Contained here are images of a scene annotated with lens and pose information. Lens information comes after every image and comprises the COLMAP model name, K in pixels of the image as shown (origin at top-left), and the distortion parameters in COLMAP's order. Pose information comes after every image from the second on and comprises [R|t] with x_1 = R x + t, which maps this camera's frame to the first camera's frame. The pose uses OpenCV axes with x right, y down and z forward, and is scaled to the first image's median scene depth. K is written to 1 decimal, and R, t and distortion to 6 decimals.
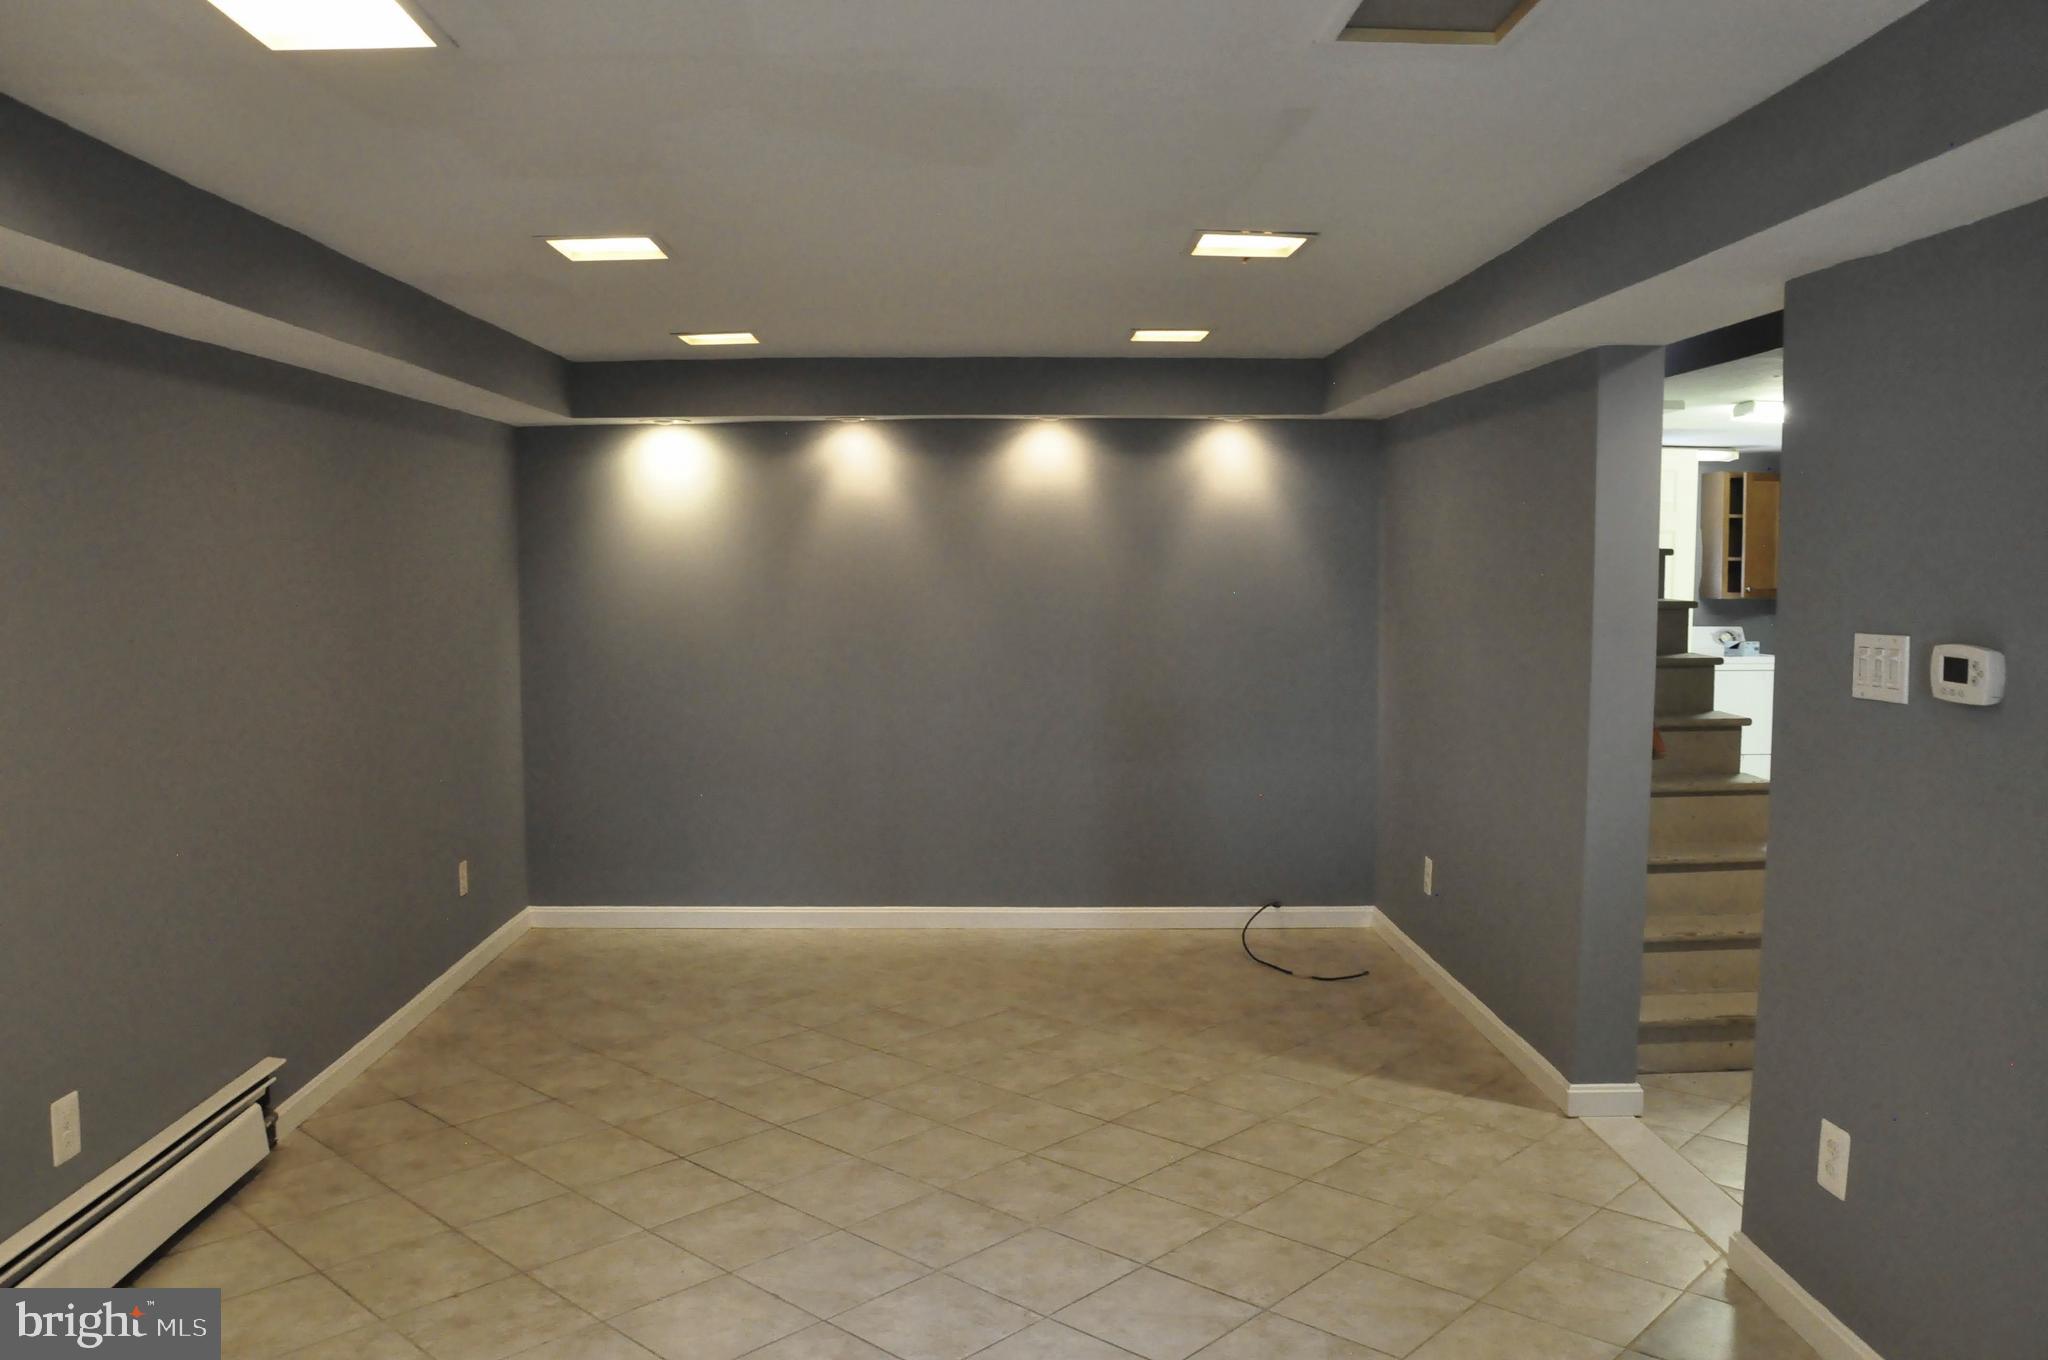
lens RADIAL K [[1610.1, 0, 1026.4], [0, 1610.1, 676.5], [0, 0, 1]] dist [-0.114700, -0.002425]
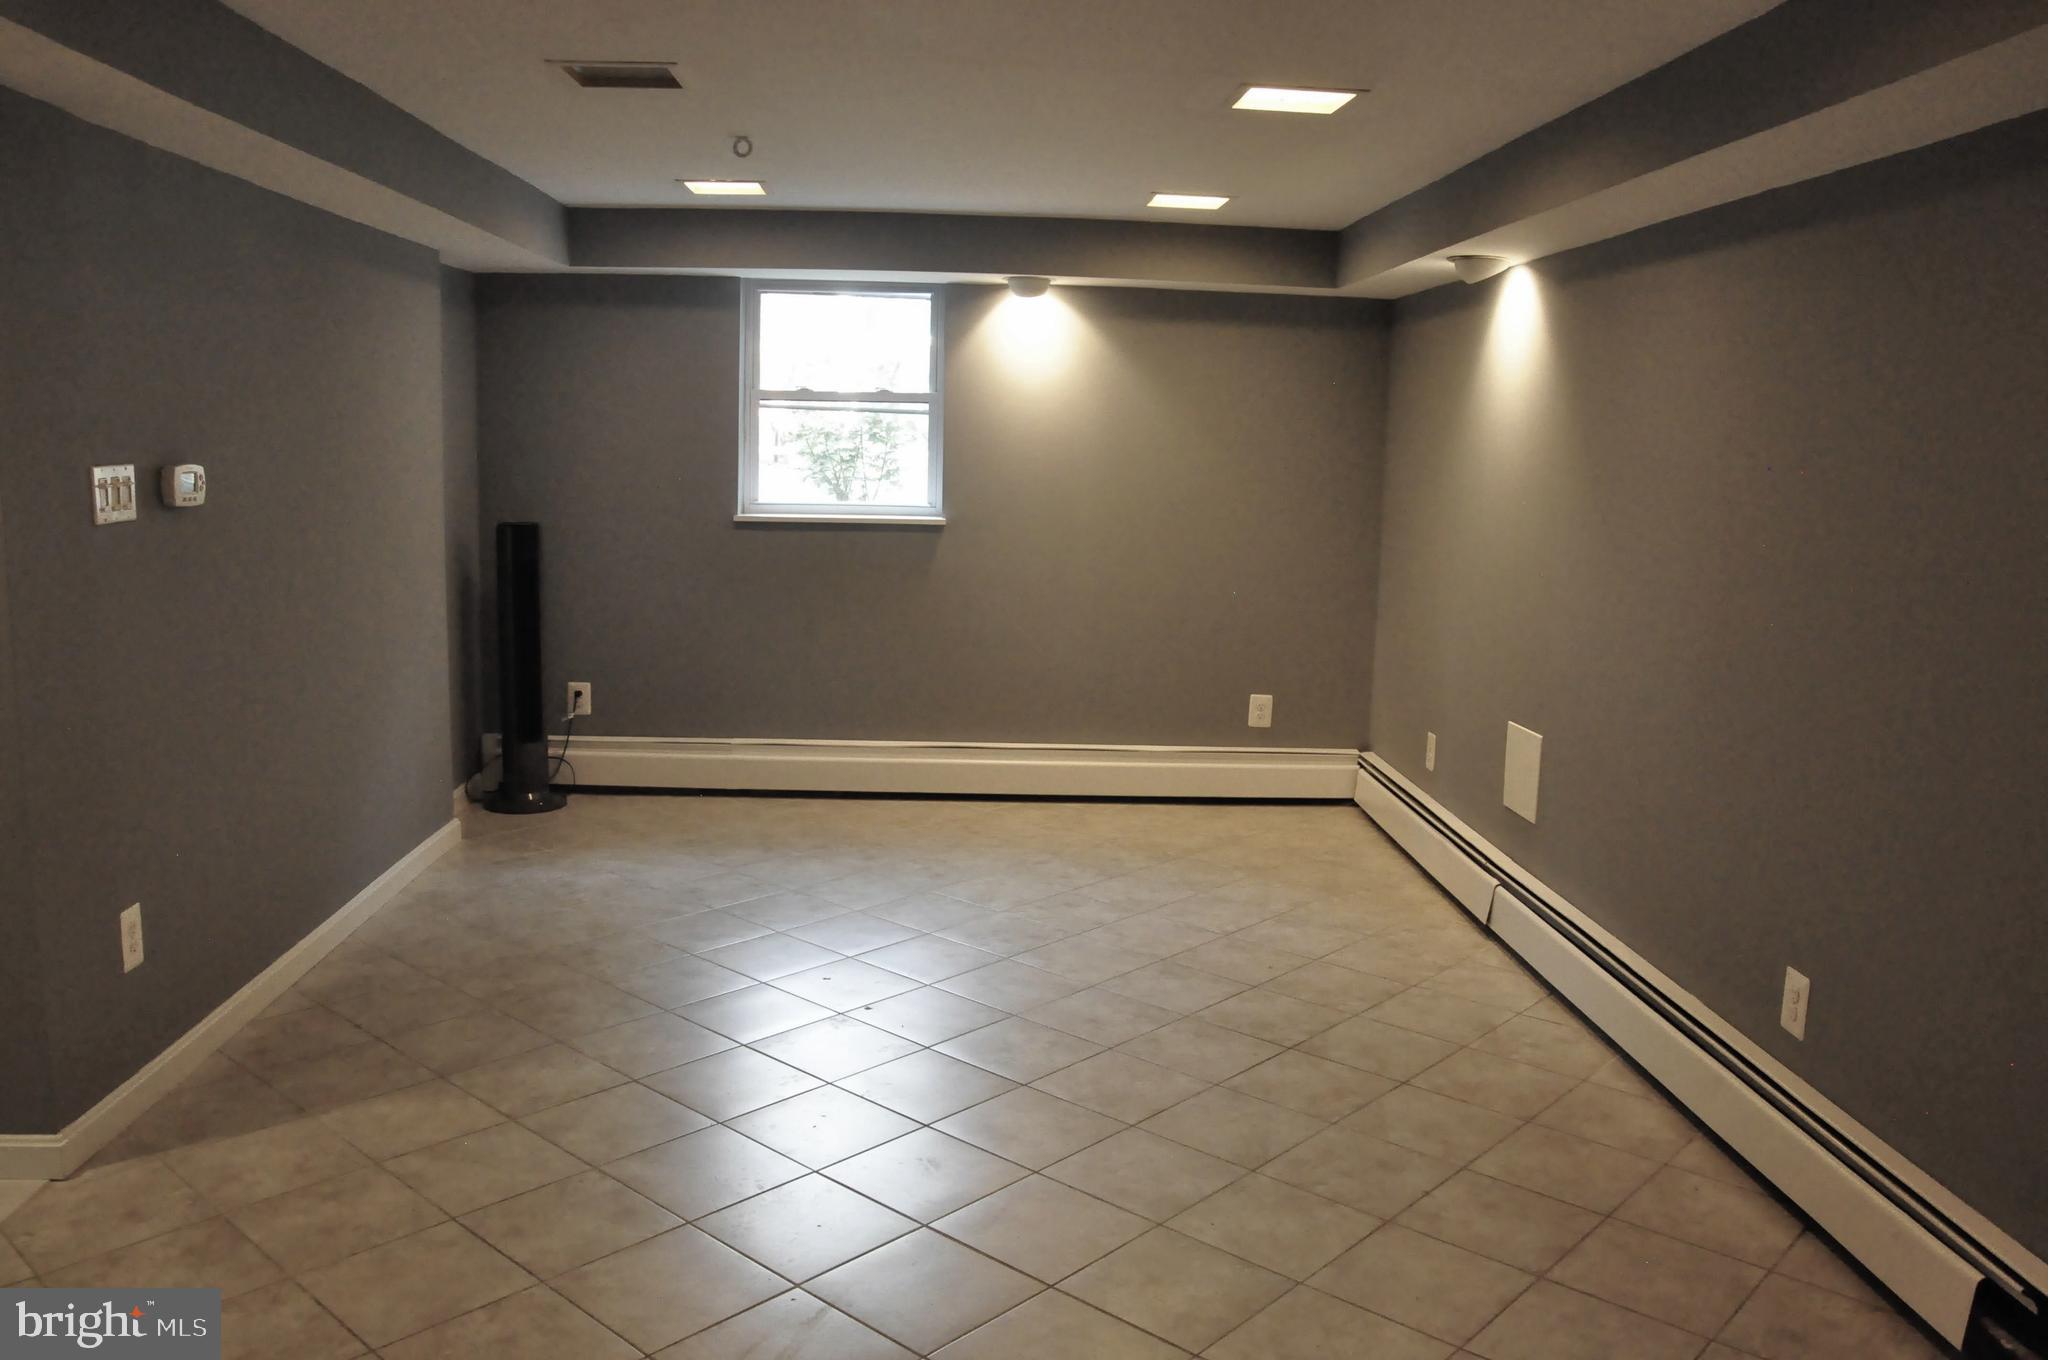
lens RADIAL K [[1610.1, 0, 1025.7], [0, 1610.1, 684.9], [0, 0, 1]] dist [-0.114700, -0.002425]
pose [[-0.999529, -0.019907, -0.023350, -0.086654], [-0.024667, 0.973910, 0.225591, -0.120390], [0.018250, 0.226060, -0.973942, 1.826006]]
